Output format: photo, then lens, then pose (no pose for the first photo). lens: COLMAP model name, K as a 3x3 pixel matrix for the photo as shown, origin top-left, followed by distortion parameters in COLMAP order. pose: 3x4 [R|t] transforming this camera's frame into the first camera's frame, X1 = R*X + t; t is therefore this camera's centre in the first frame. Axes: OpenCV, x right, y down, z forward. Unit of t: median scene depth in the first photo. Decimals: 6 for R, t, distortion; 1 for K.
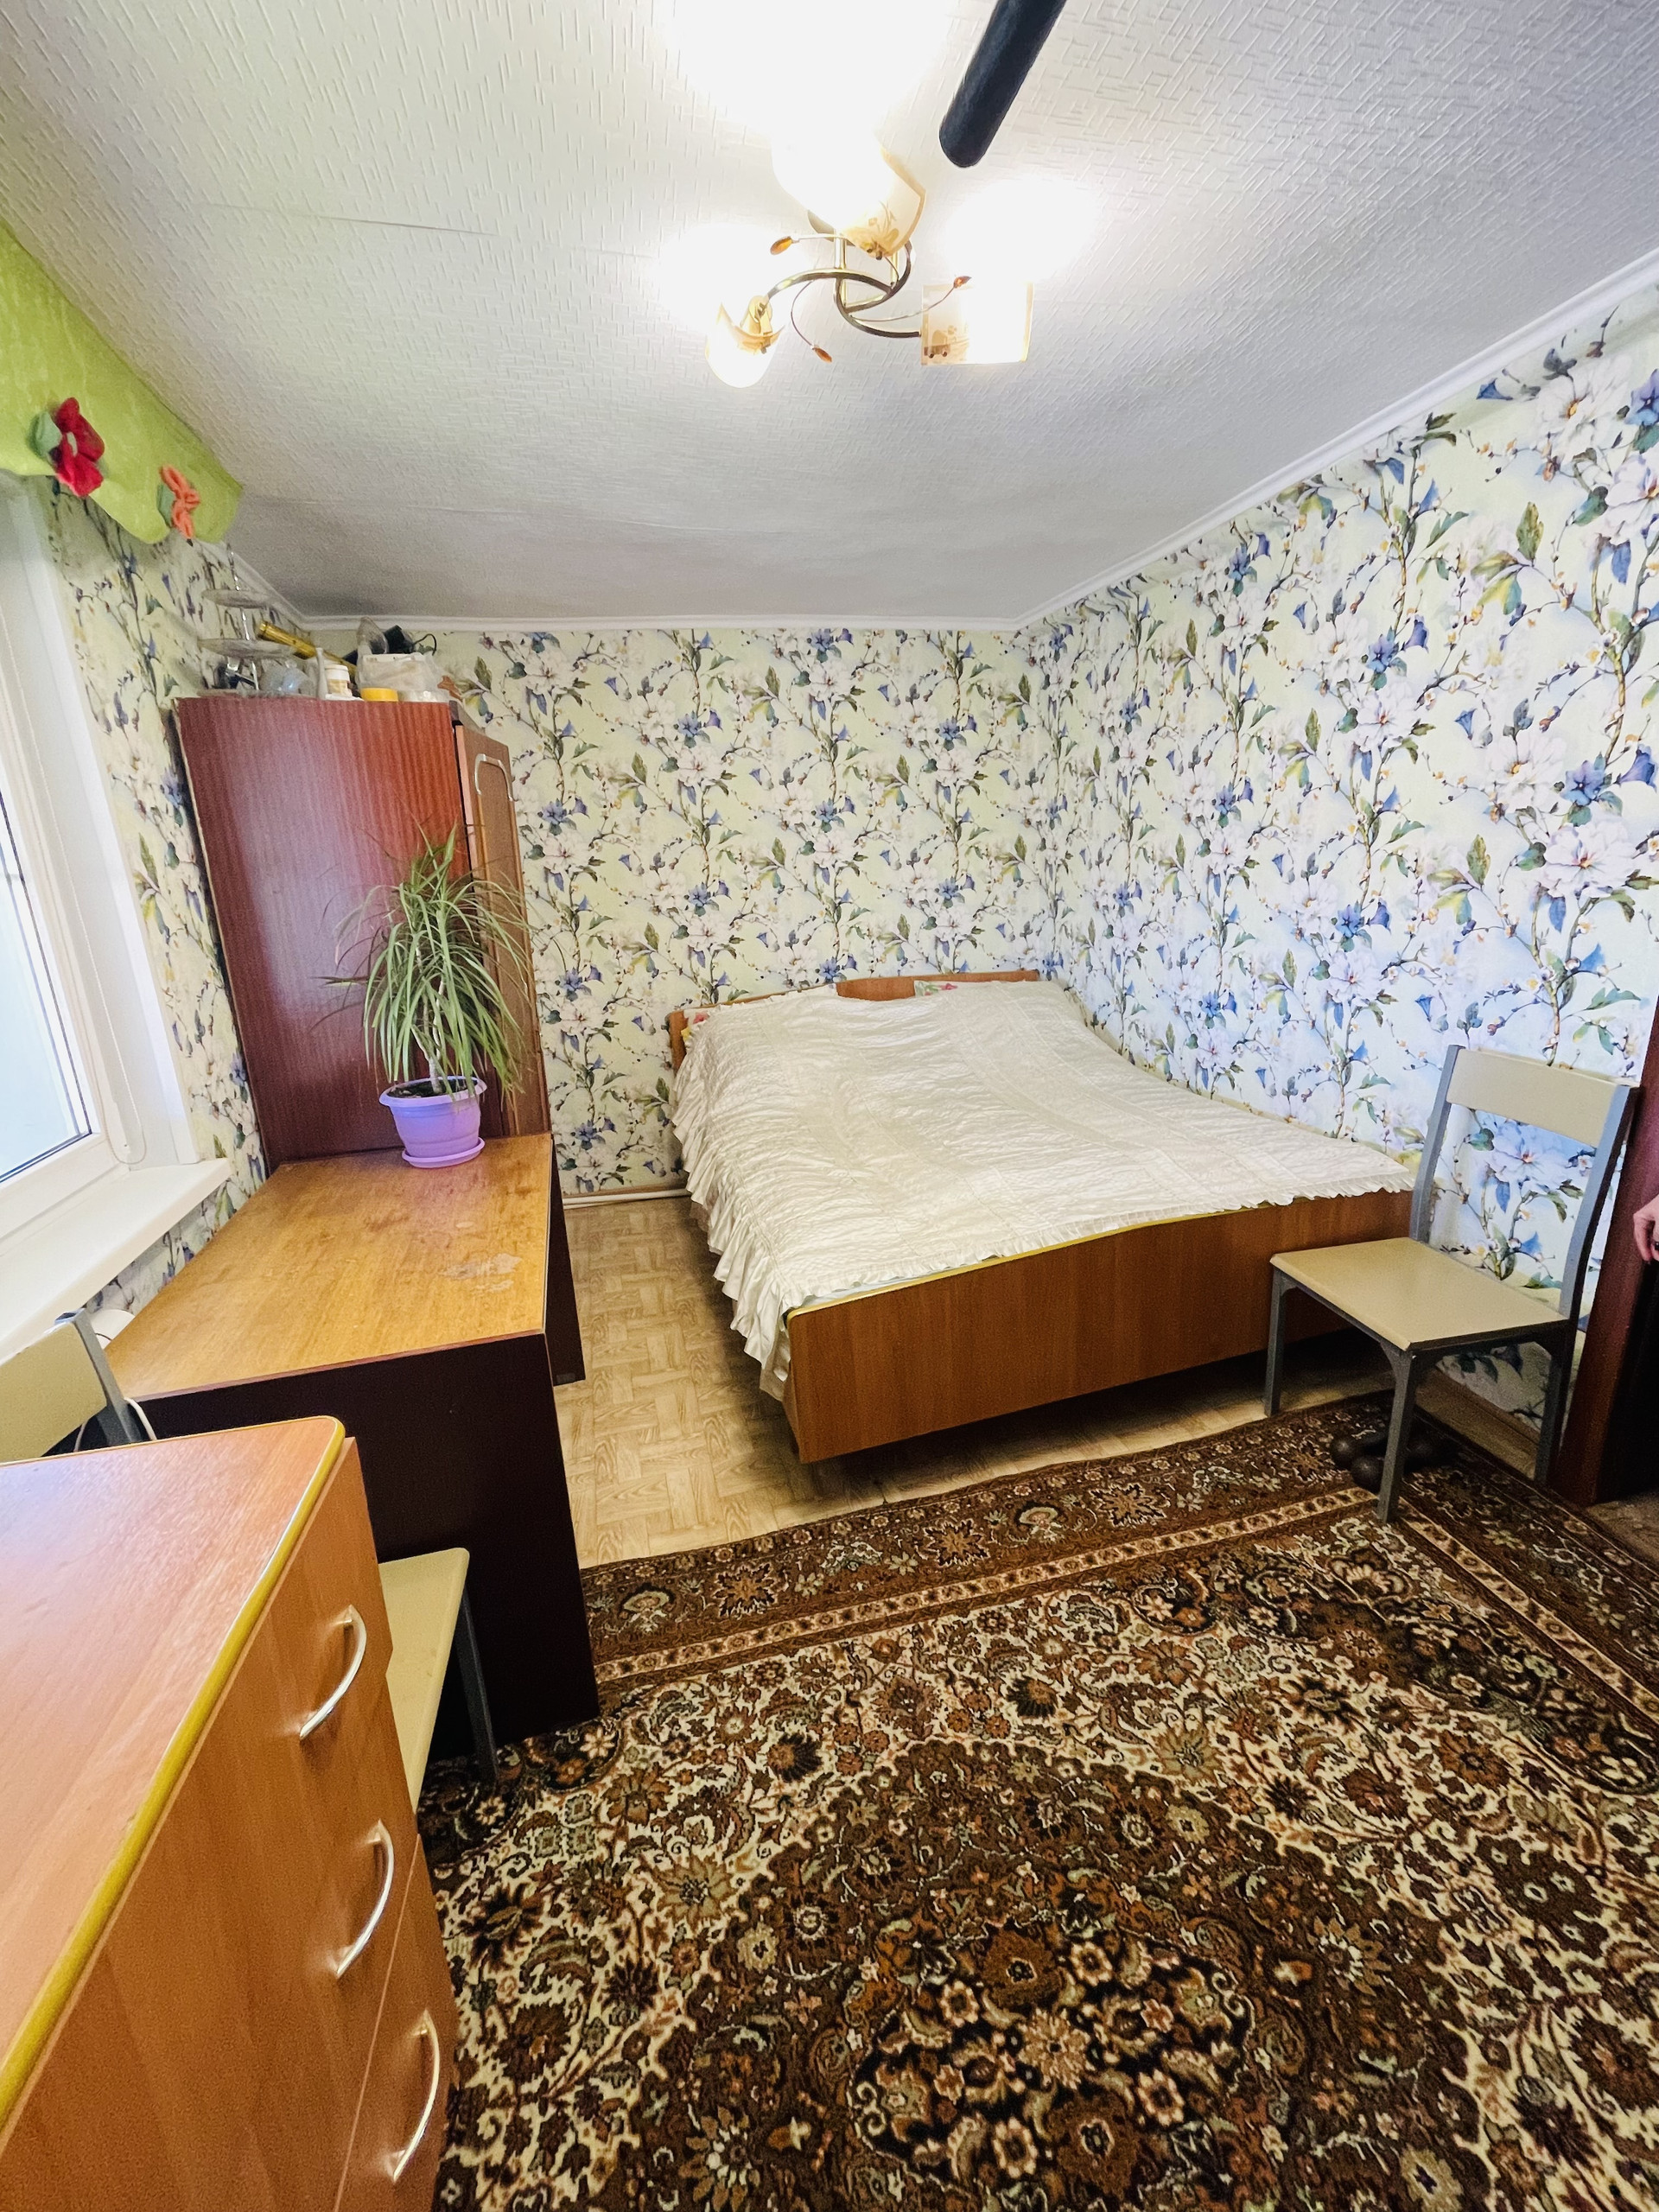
lens RADIAL K [[886.7, 0, 835.2], [0, 886.7, 1106.3], [0, 0, 1]] dist [-0.004260, 0.000376]
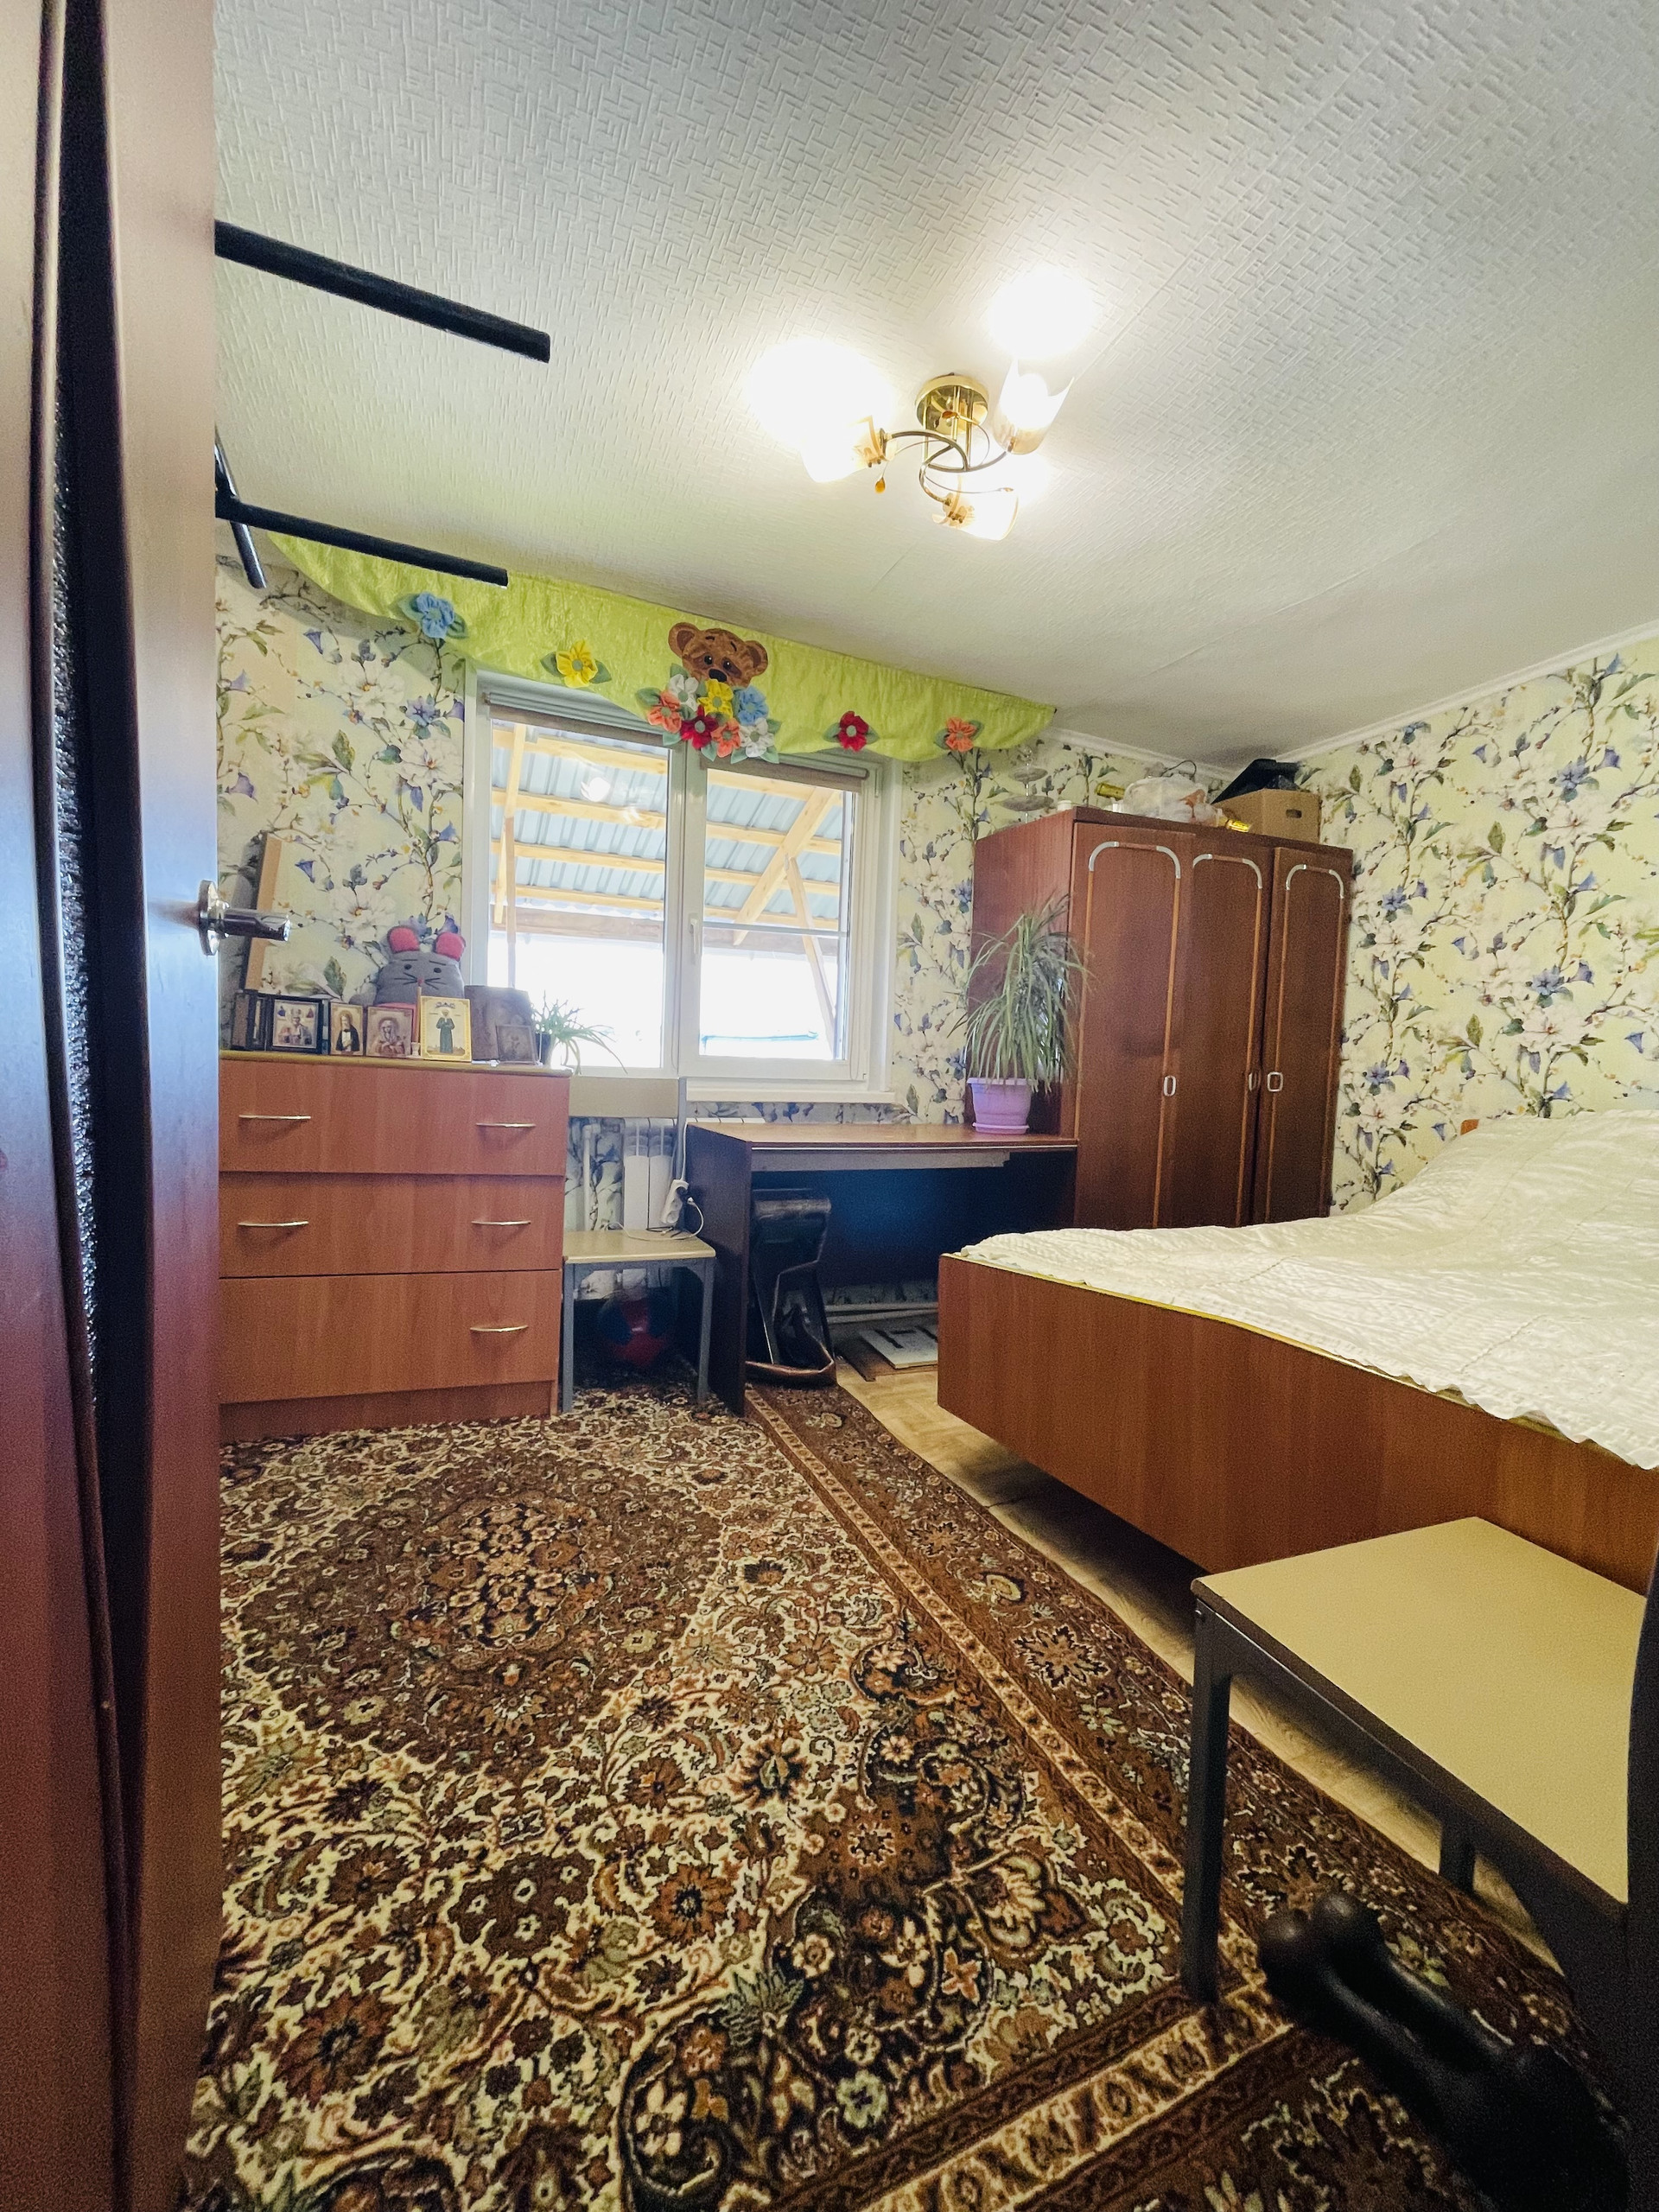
lens RADIAL K [[886.7, 0, 828.9], [0, 886.7, 1105.3], [0, 0, 1]] dist [-0.004260, 0.000376]
pose [[0.170103, 0.101796, -0.980154, 1.485406], [-0.304280, 0.951471, 0.046010, 0.062554], [0.937272, 0.290415, 0.192823, 0.840696]]
